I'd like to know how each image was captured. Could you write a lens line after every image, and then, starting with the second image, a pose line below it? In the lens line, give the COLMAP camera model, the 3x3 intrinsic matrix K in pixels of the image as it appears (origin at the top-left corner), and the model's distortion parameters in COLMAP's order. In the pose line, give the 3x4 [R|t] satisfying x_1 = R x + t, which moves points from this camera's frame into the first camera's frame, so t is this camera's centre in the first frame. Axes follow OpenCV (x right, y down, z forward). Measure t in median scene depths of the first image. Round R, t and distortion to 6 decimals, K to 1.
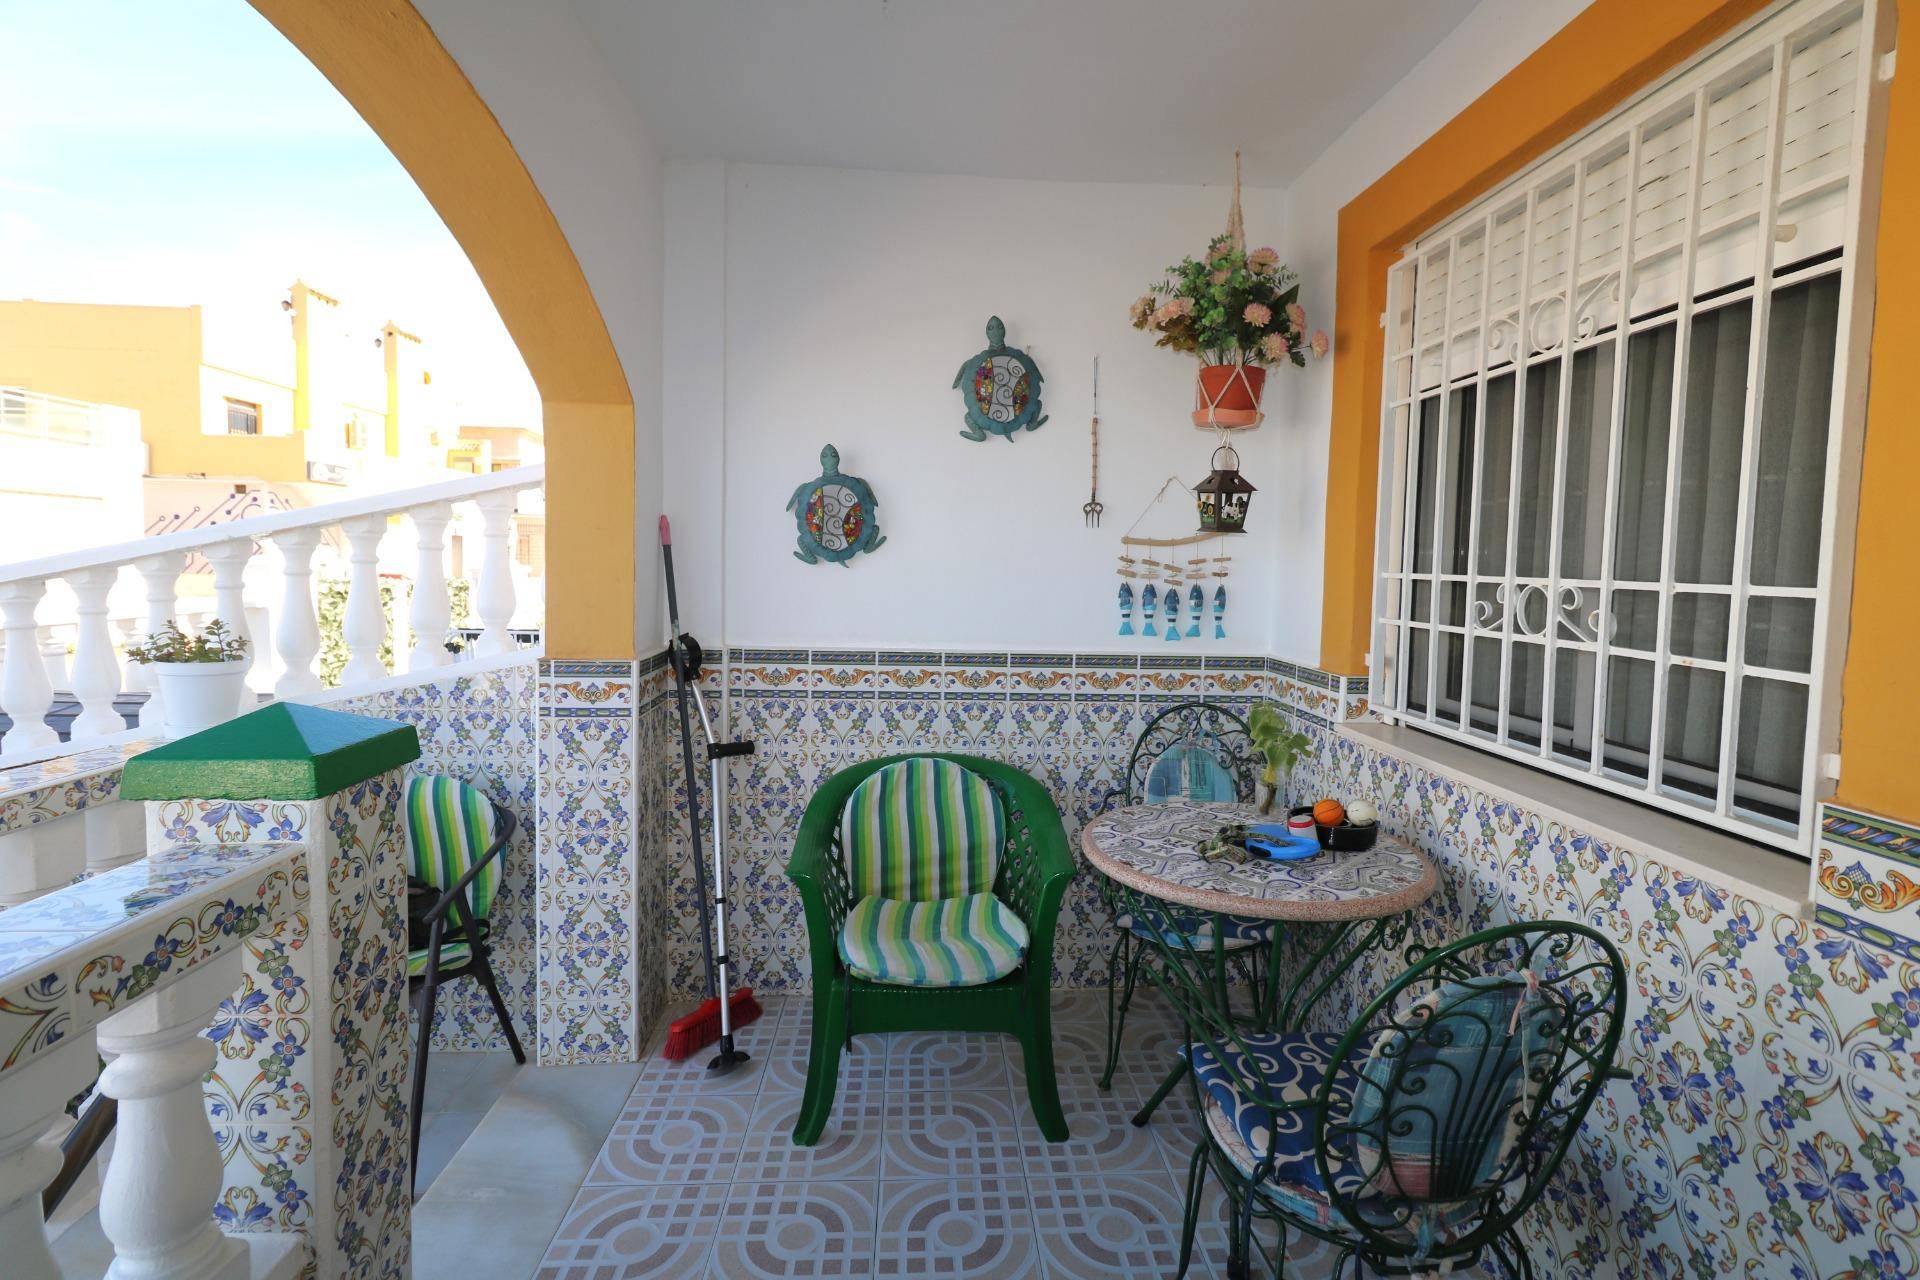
lens RADIAL K [[883.6, 0, 967.4], [0, 883.6, 634.5], [0, 0, 1]] dist [-0.002303, 0.001743]
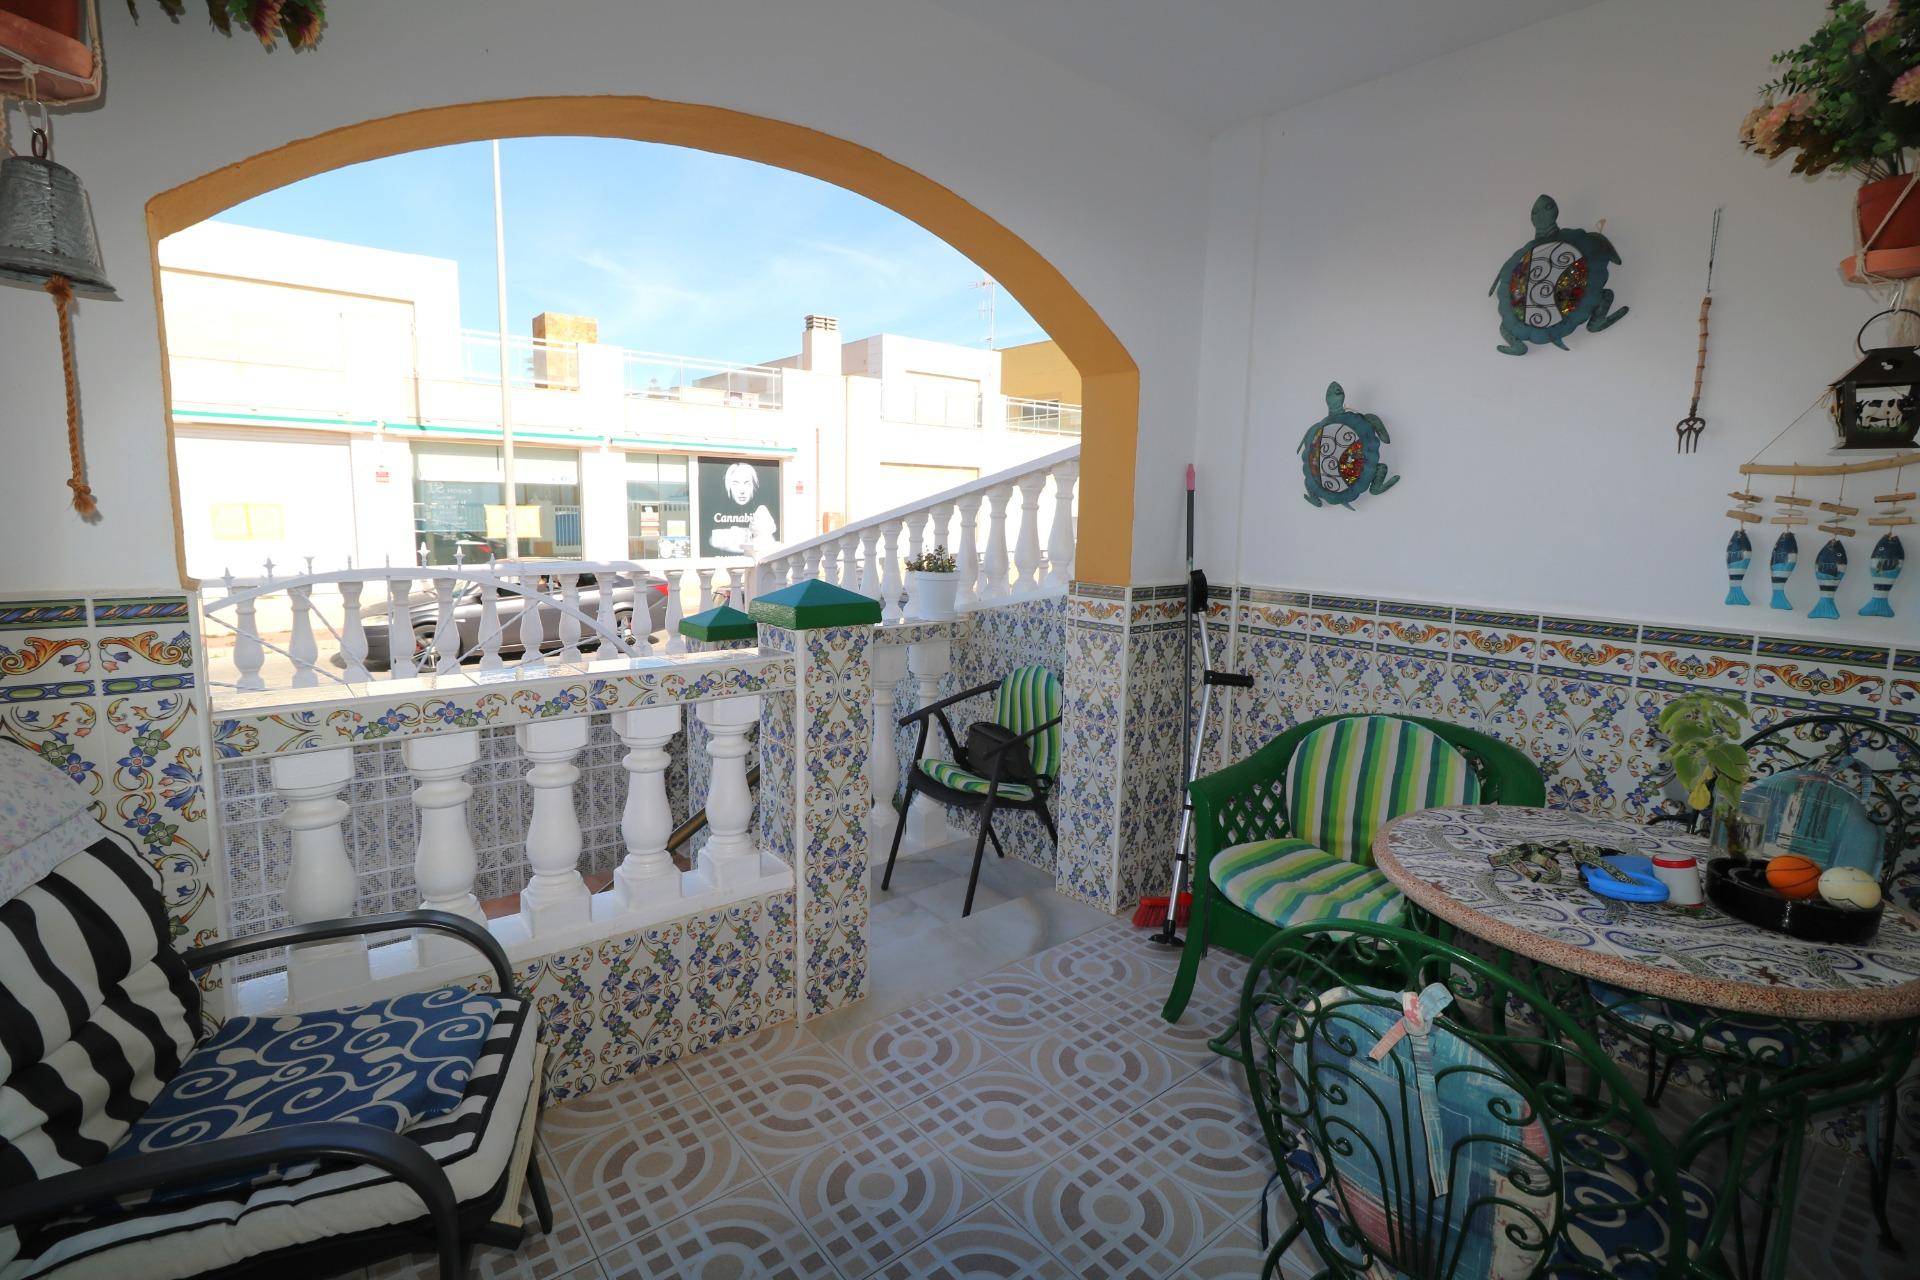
lens RADIAL K [[883.6, 0, 944.4], [0, 883.6, 645.8], [0, 0, 1]] dist [-0.002303, 0.001743]
pose [[0.583217, 0.117898, -0.803715, 0.402176], [-0.070356, 0.993025, 0.094614, 0.011241], [0.809263, 0.001366, 0.587444, 0.081272]]
